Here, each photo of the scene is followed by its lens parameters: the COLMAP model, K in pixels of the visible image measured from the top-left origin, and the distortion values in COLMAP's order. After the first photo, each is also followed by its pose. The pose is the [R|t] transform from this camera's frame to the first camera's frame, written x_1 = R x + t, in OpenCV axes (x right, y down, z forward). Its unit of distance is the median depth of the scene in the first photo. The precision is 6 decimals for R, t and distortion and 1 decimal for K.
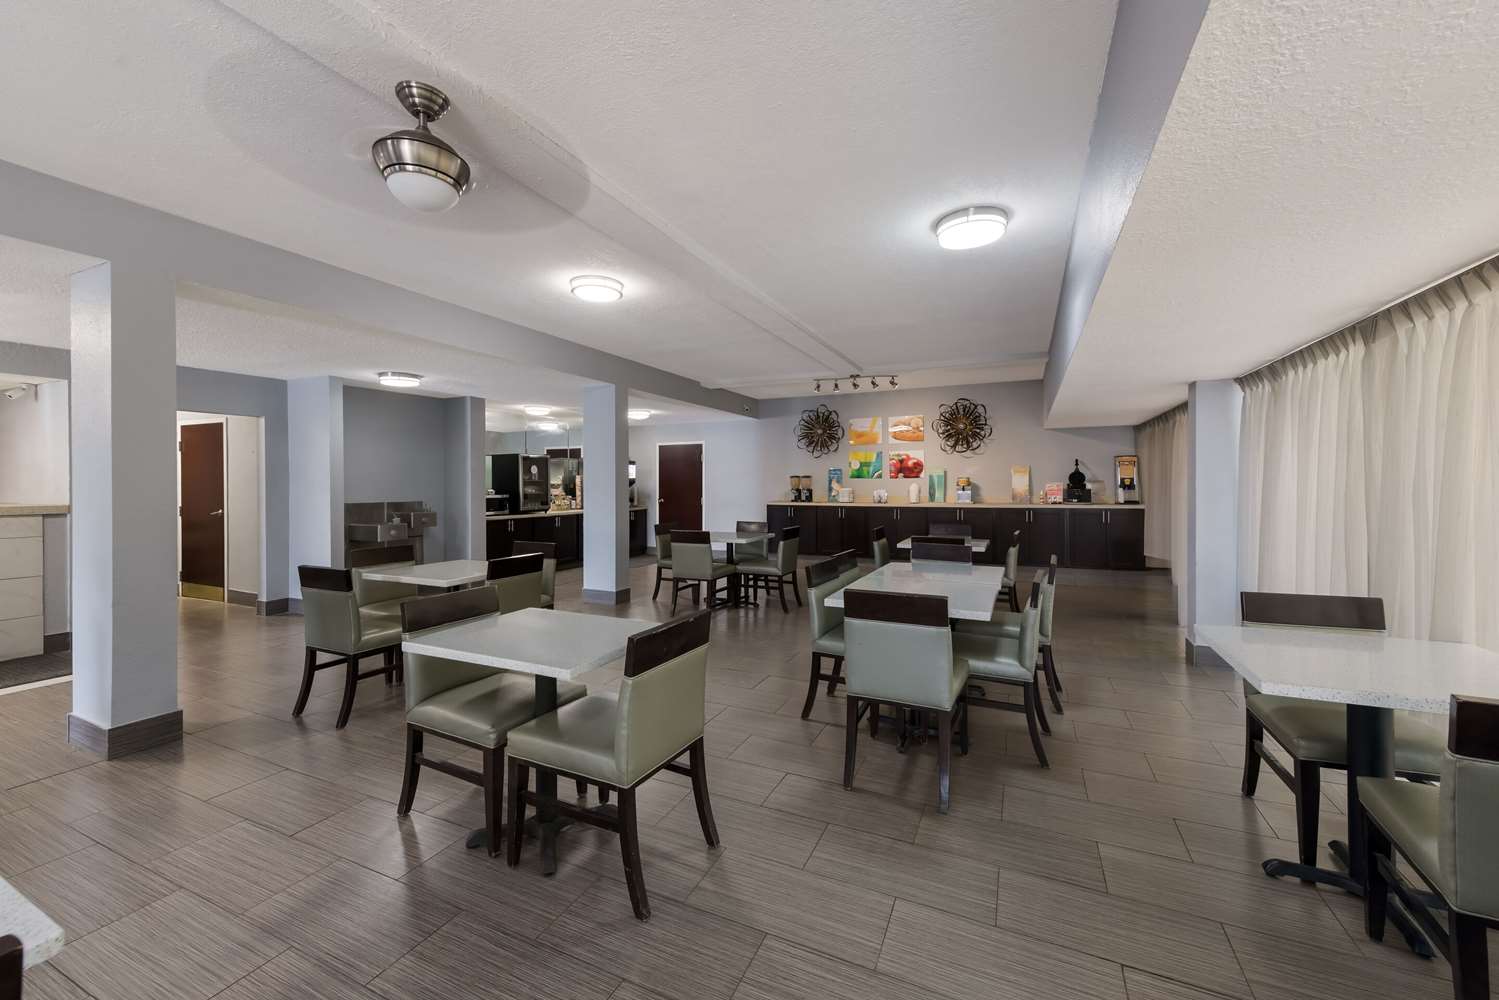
lens RADIAL K [[583.1, 0, 753.0], [0, 583.1, 493.9], [0, 0, 1]] dist [0.002352, 0.000161]
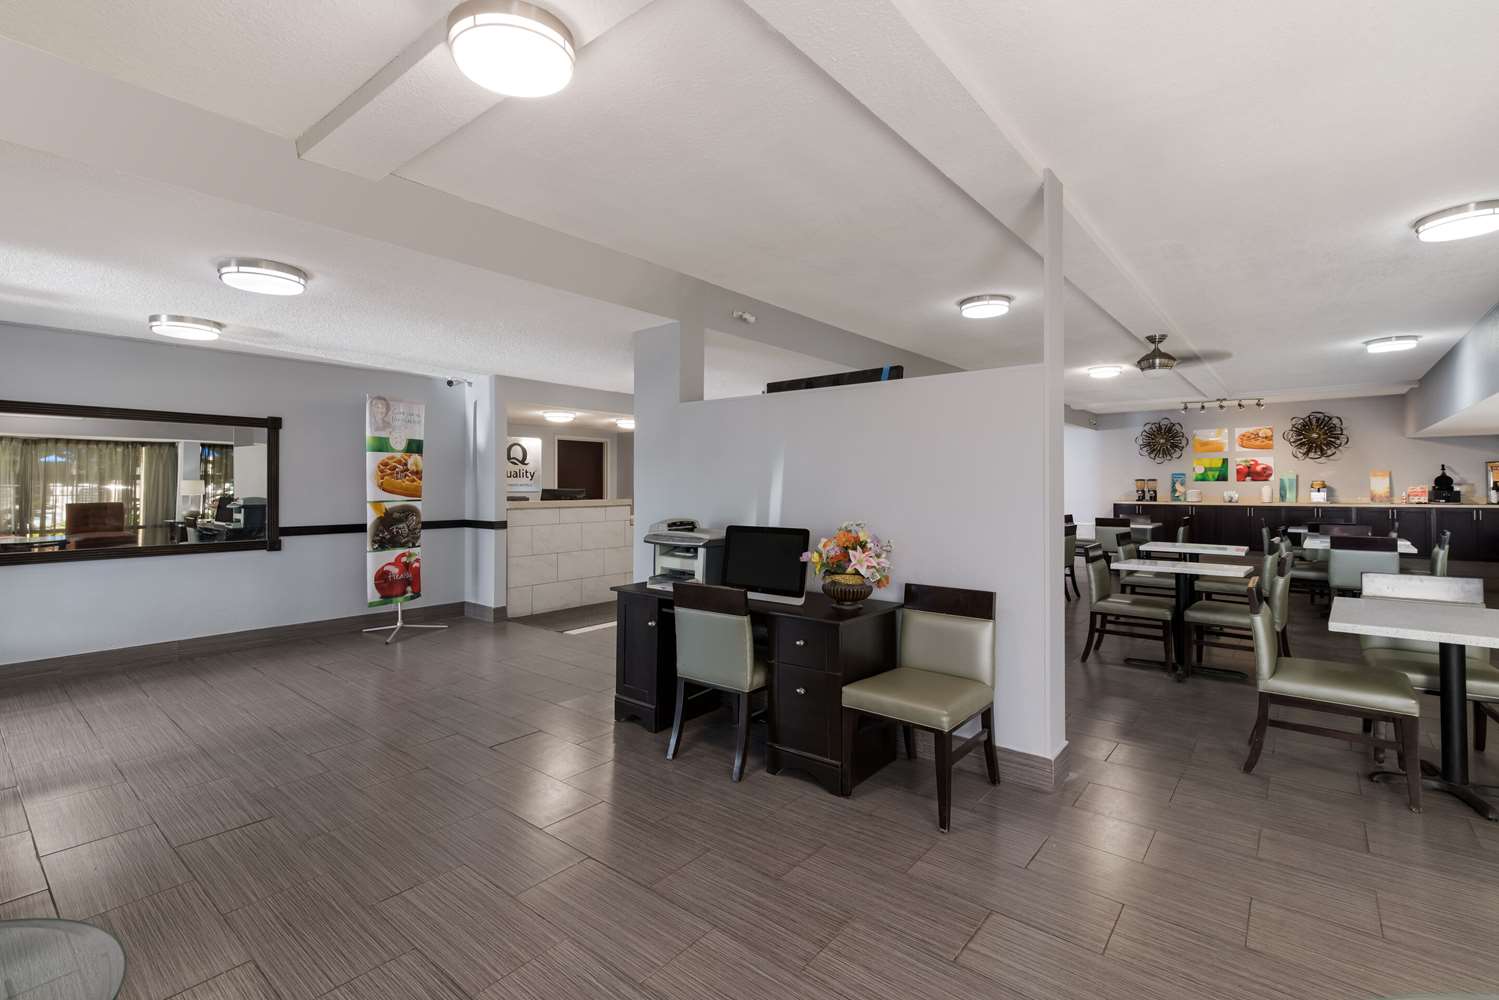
lens RADIAL K [[677.2, 0, 744.3], [0, 677.2, 489.7], [0, 0, 1]] dist [0.013542, 0.000205]
pose [[0.966822, 0.002822, -0.255434, -0.374317], [-0.005271, 0.999946, -0.008903, 0.007387], [0.255395, 0.009954, 0.966785, -0.571015]]
